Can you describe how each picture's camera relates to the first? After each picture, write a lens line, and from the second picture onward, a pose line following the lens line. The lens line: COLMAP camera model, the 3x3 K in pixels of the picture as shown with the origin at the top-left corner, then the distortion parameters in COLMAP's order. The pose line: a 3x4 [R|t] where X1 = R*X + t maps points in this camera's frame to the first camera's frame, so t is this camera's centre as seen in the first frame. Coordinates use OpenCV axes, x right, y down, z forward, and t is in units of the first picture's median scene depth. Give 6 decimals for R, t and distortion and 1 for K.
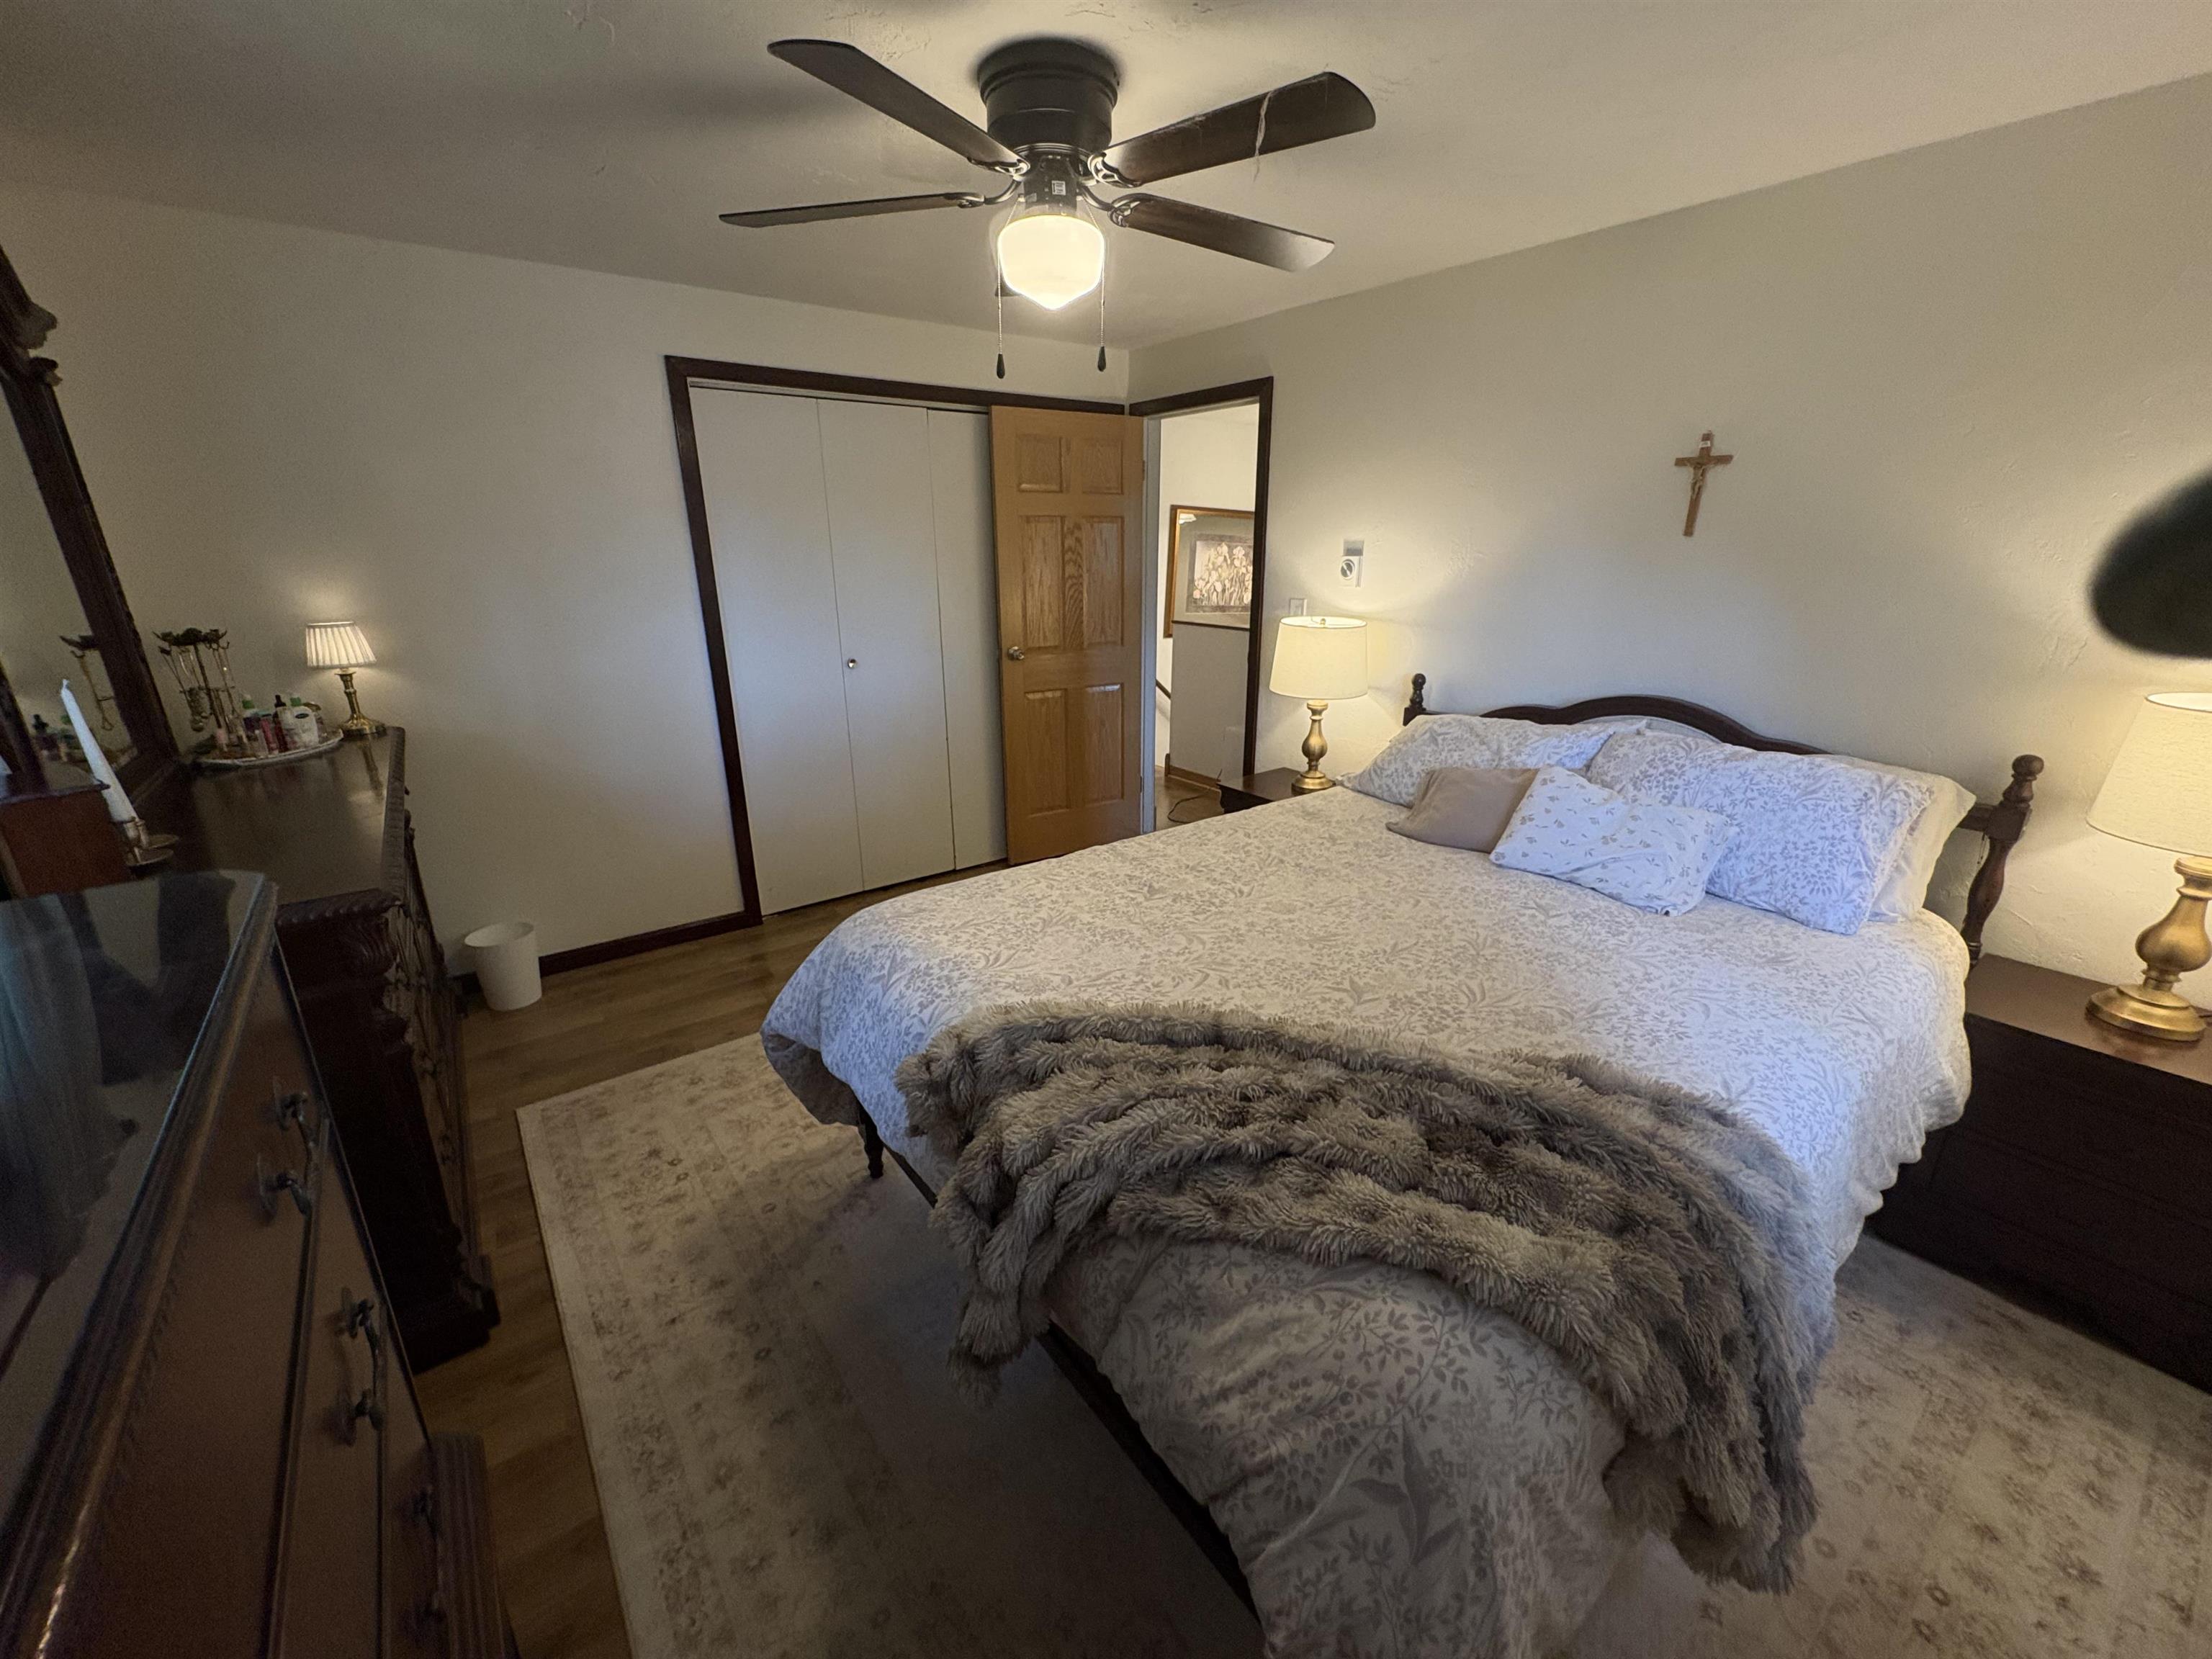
lens RADIAL K [[885.9, 0, 1100.3], [0, 885.9, 834.1], [0, 0, 1]] dist [-0.000307, 0.000235]
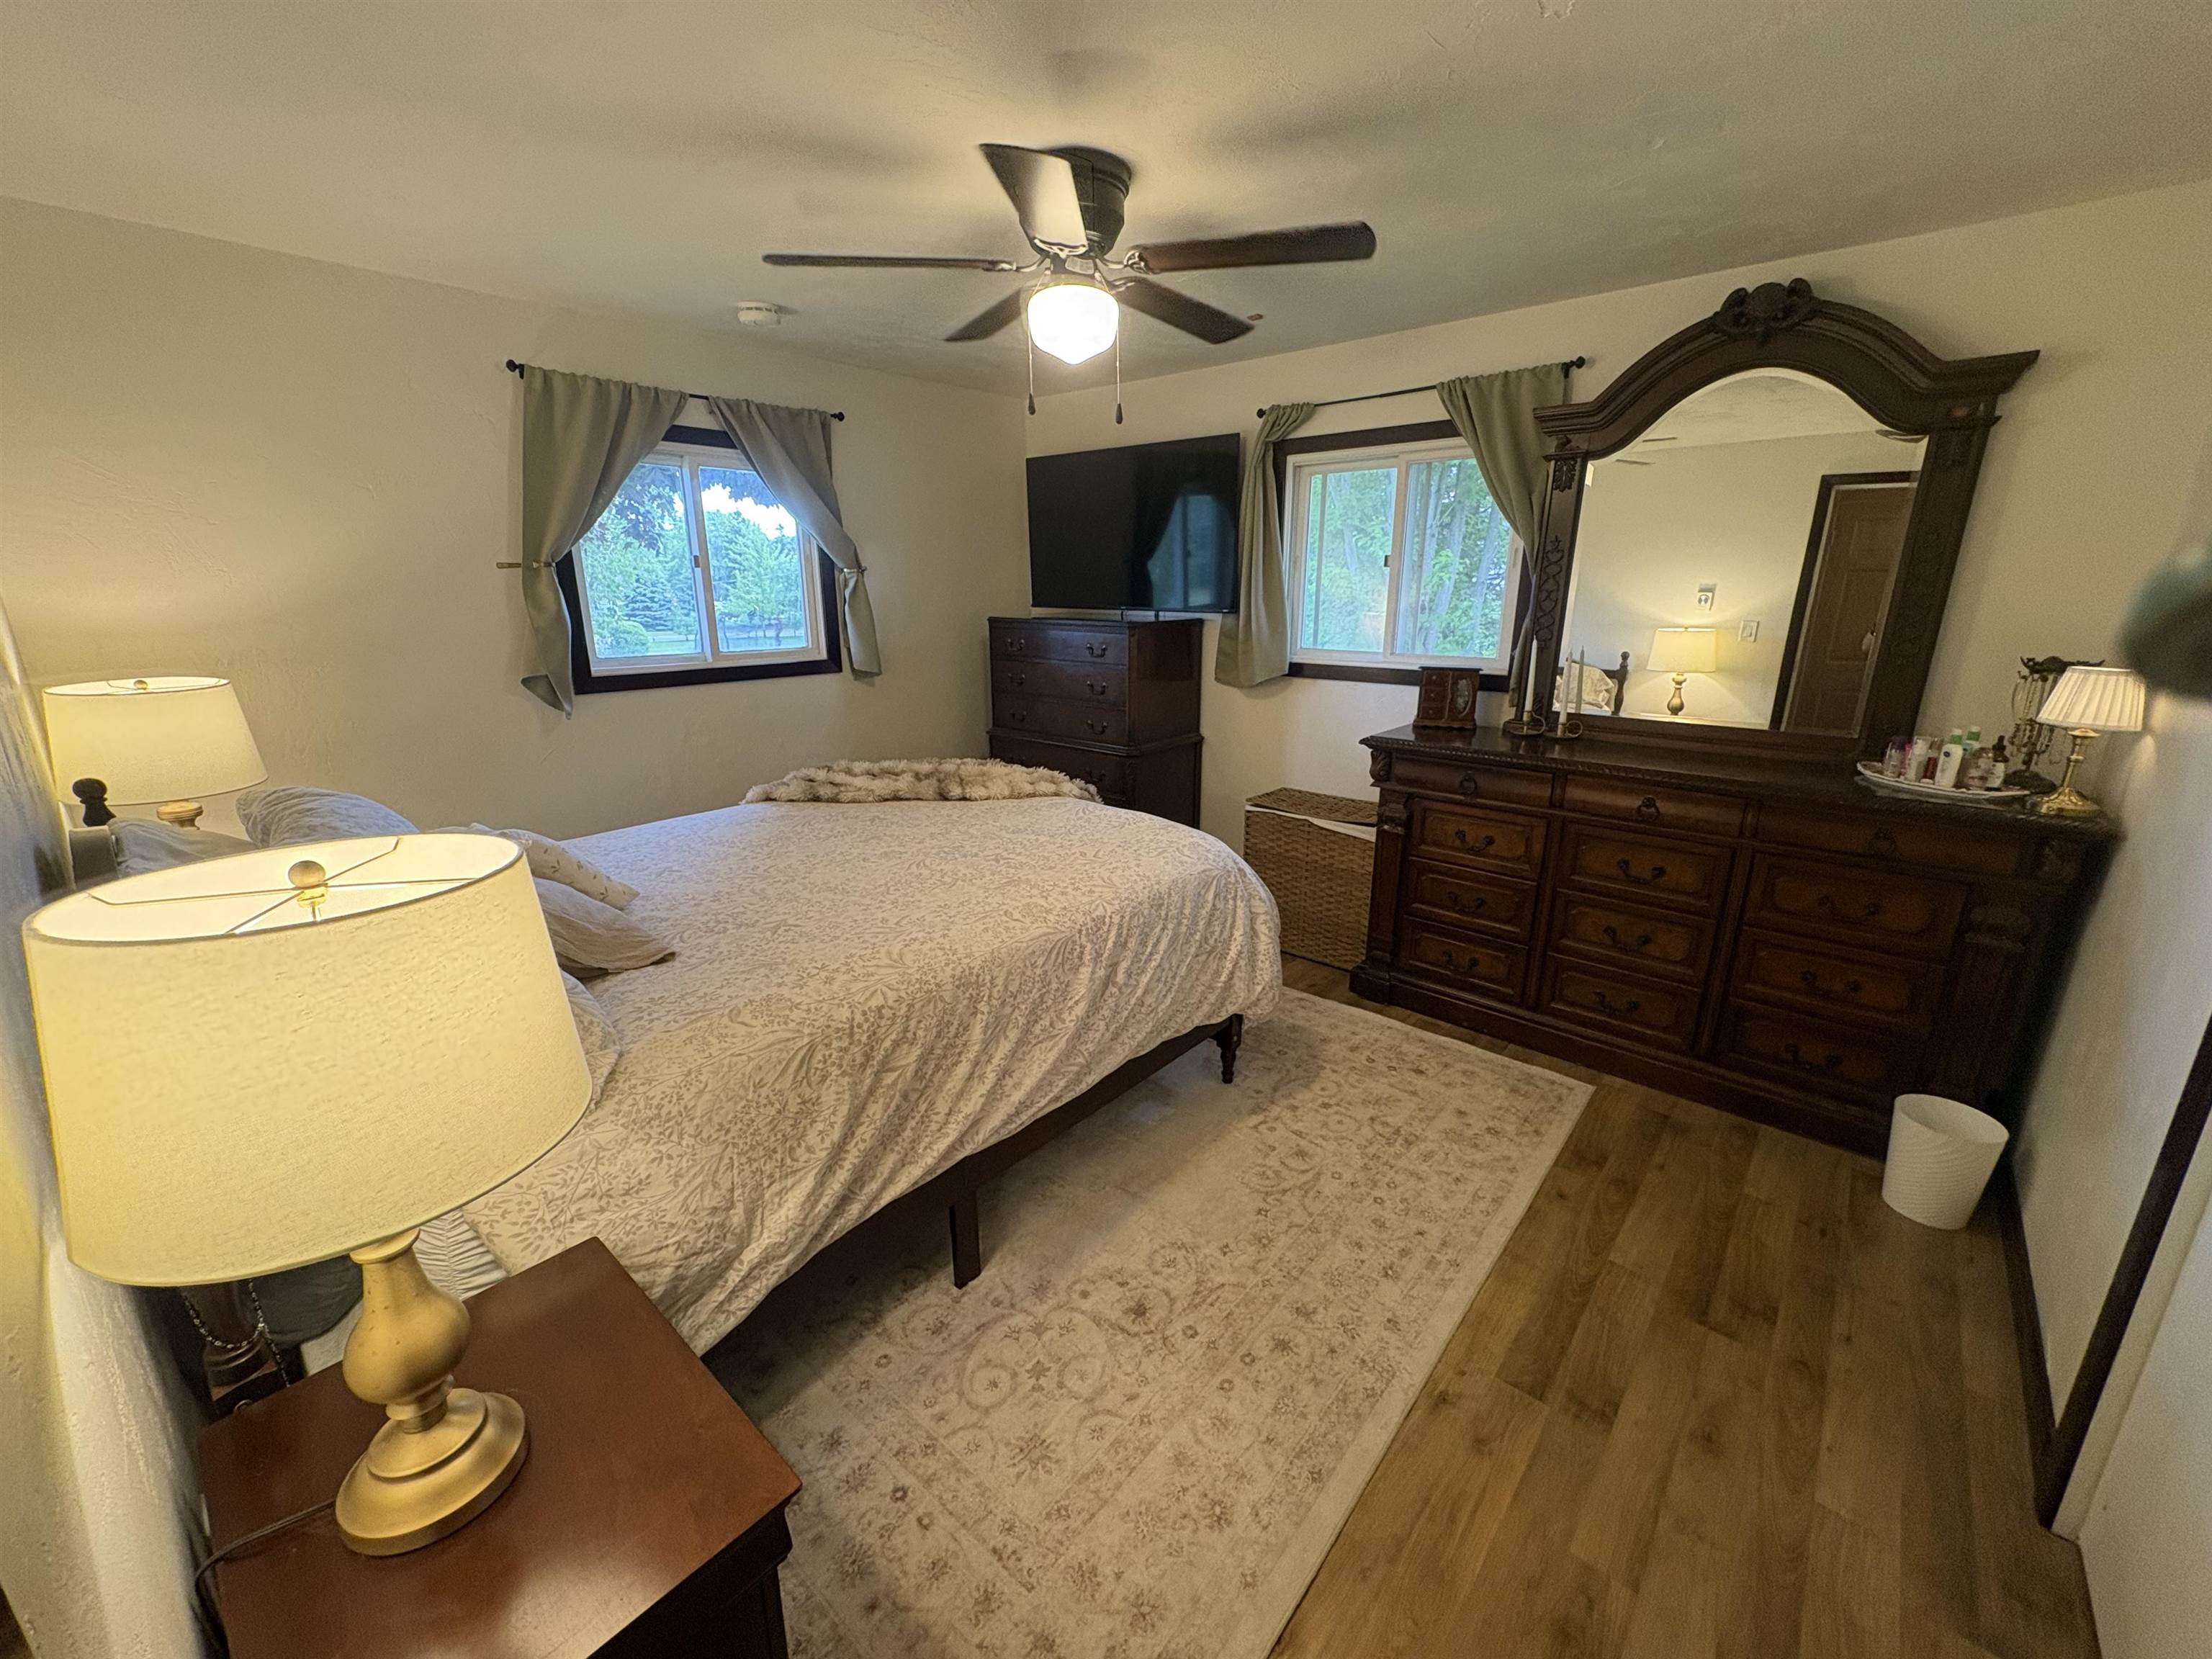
lens RADIAL K [[885.9, 0, 1102.9], [0, 885.9, 822.7], [0, 0, 1]] dist [-0.000307, 0.000235]
pose [[-0.978759, 0.057376, -0.196823, 0.137233], [-0.062660, 0.830383, 0.553659, -0.588993], [0.195205, 0.554231, -0.809150, 1.812748]]
